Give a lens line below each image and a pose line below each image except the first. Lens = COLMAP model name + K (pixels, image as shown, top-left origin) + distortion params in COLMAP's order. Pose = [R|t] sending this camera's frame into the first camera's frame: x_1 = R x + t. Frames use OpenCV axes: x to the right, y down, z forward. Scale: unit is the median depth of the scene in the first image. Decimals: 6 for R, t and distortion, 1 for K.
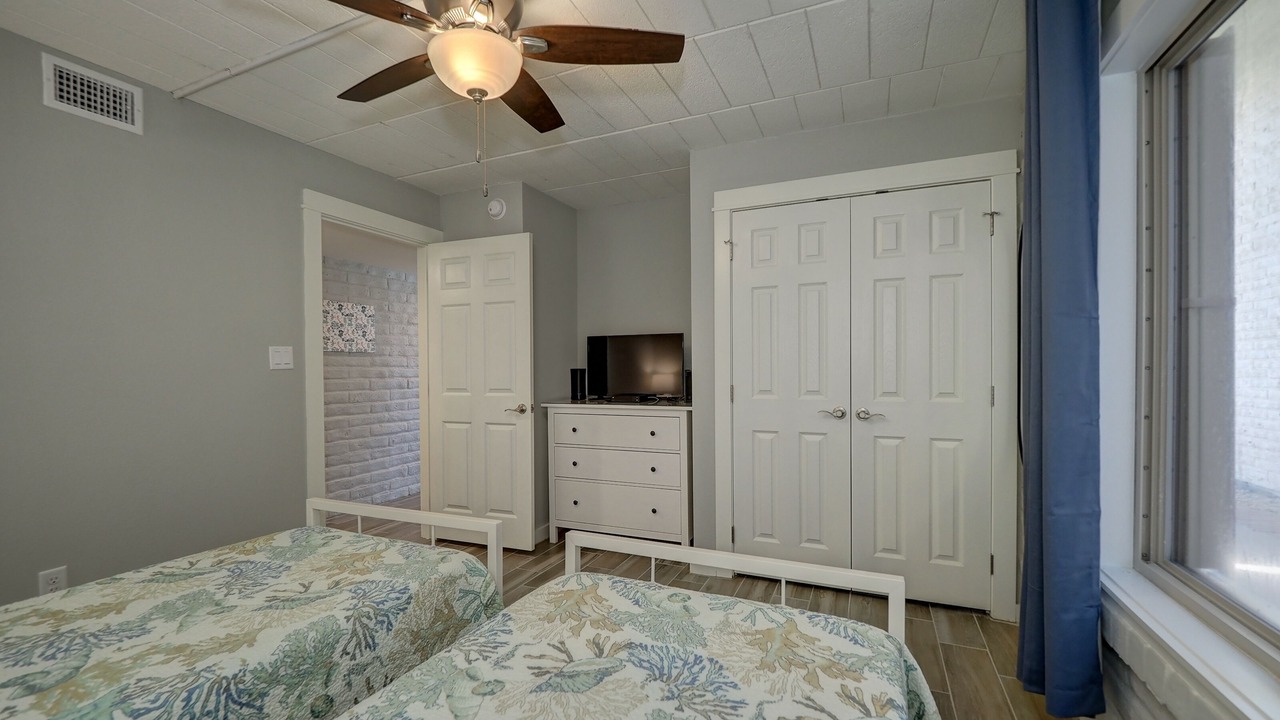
lens RADIAL K [[539.2, 0, 644.8], [0, 539.2, 373.2], [0, 0, 1]] dist [-0.007582, 0.000900]
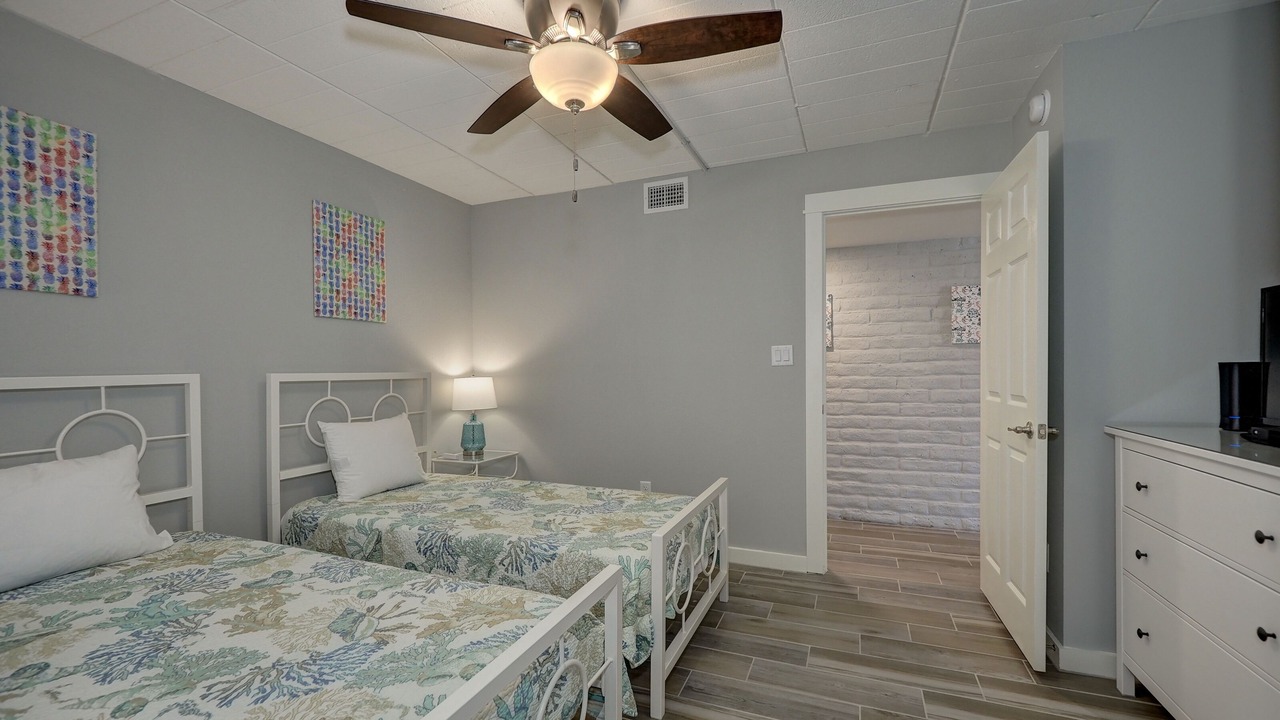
lens RADIAL K [[539.2, 0, 632.2], [0, 539.2, 377.7], [0, 0, 1]] dist [-0.007582, 0.000900]
pose [[0.011053, 0.026051, -0.999600, 0.831017], [0.003256, 0.999654, 0.026089, -0.022336], [0.999934, -0.003543, 0.010964, 1.230735]]
